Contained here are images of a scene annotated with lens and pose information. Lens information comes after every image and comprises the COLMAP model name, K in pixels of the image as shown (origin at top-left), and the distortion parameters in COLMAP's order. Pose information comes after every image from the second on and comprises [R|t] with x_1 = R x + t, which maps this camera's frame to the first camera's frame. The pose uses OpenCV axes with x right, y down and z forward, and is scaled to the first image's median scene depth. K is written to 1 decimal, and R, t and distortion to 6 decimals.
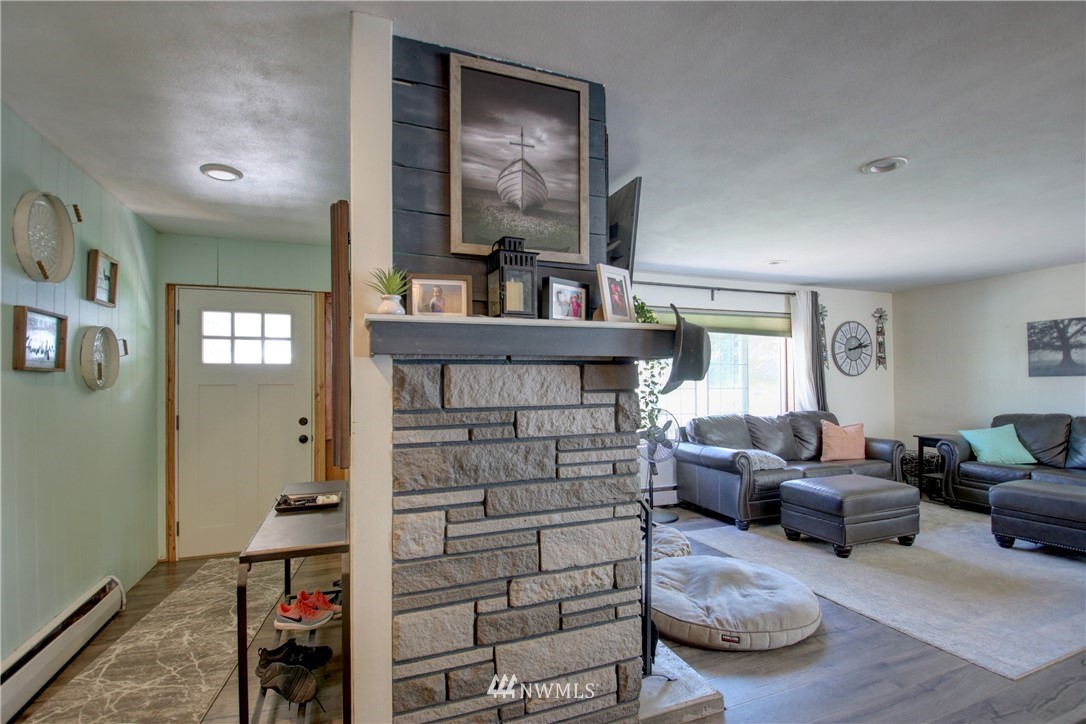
lens RADIAL K [[504.6, 0, 544.1], [0, 504.6, 372.2], [0, 0, 1]] dist [0.008881, -0.022210]
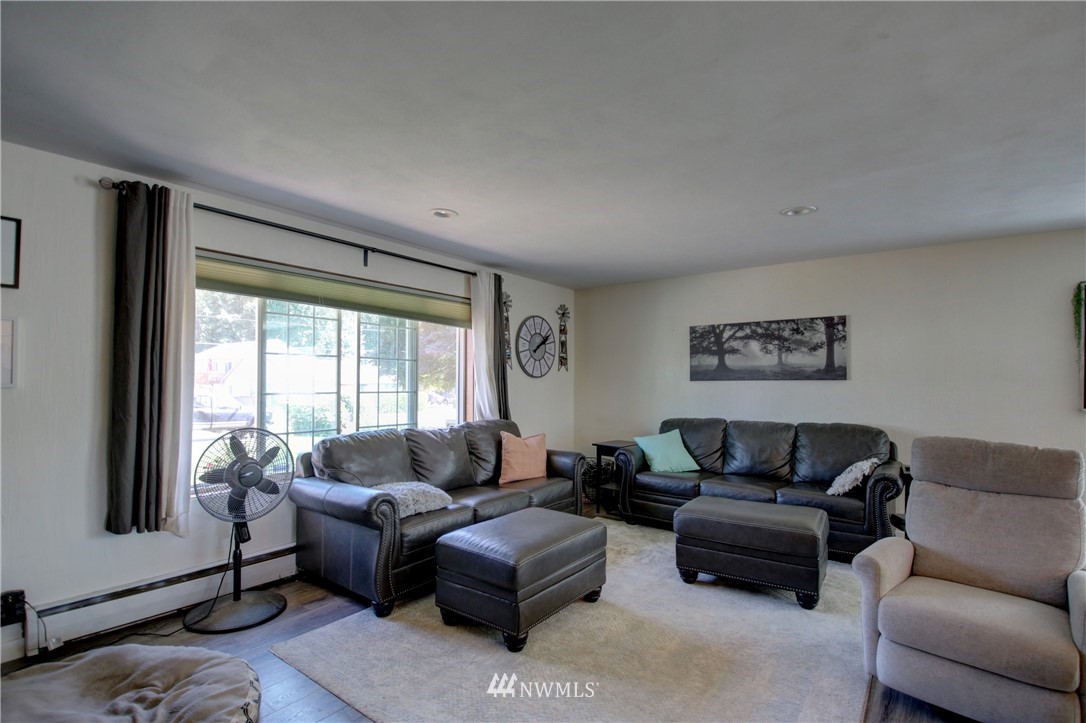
lens RADIAL K [[504.6, 0, 541.4], [0, 504.6, 372.5], [0, 0, 1]] dist [0.008881, -0.022210]
pose [[0.850188, 0.018564, 0.526152, 0.252458], [-0.018719, 0.999812, -0.005028, 0.004390], [-0.526146, -0.005574, 0.850376, 0.400038]]
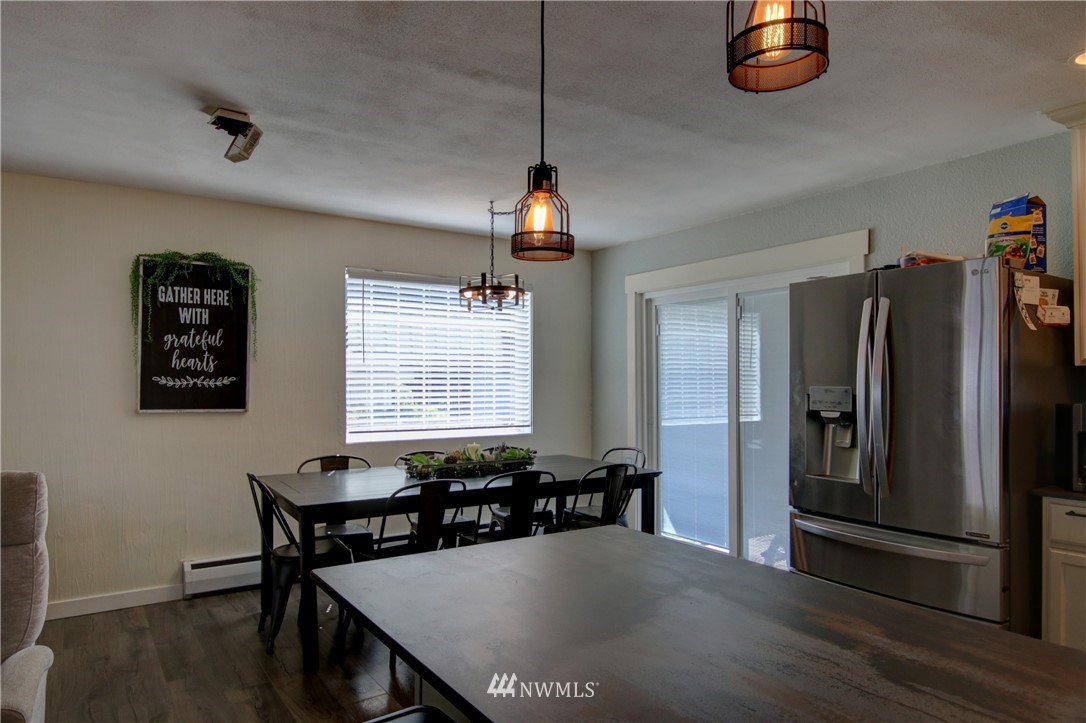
lens RADIAL K [[674.9, 0, 543.0], [0, 674.9, 376.1], [0, 0, 1]] dist [0.030281, -0.039354]
pose [[-0.225927, 0.011371, 0.974078, 0.442674], [-0.014754, 0.999777, -0.015094, 0.003387], [-0.974032, -0.017782, -0.225709, 0.286554]]
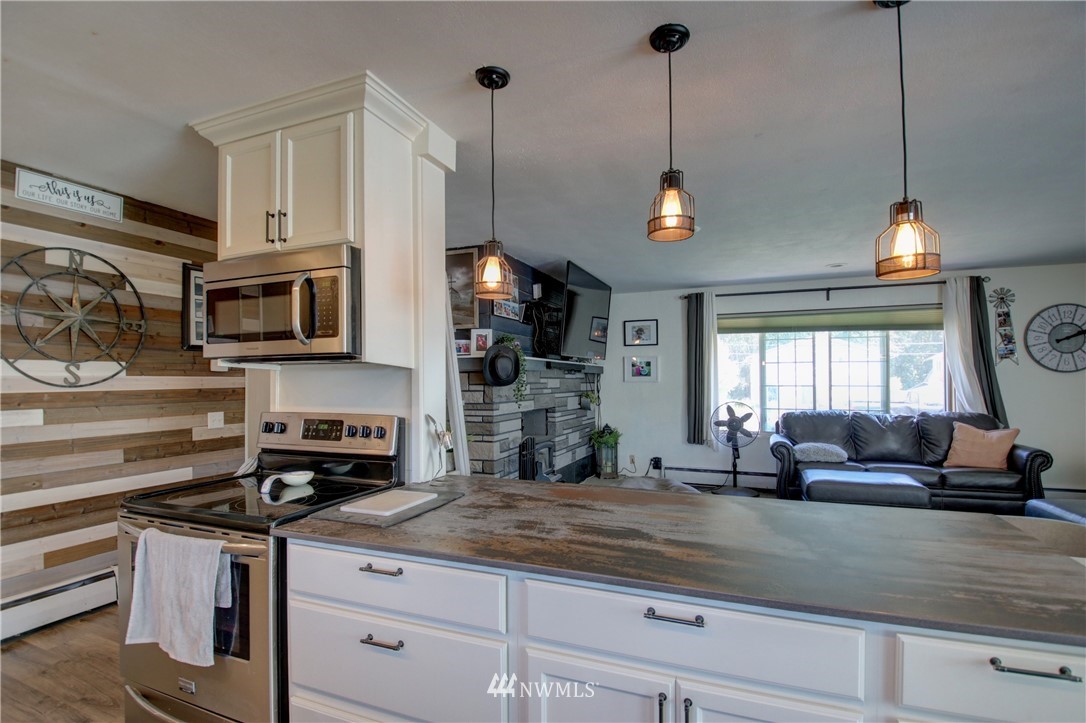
lens RADIAL K [[504.6, 0, 542.5], [0, 504.6, 372.6], [0, 0, 1]] dist [0.008881, -0.022210]
pose [[0.734280, -0.007590, -0.678804, 0.863026], [0.013627, 0.999901, 0.003561, -0.009423], [0.678709, -0.011865, 0.734311, -0.215754]]
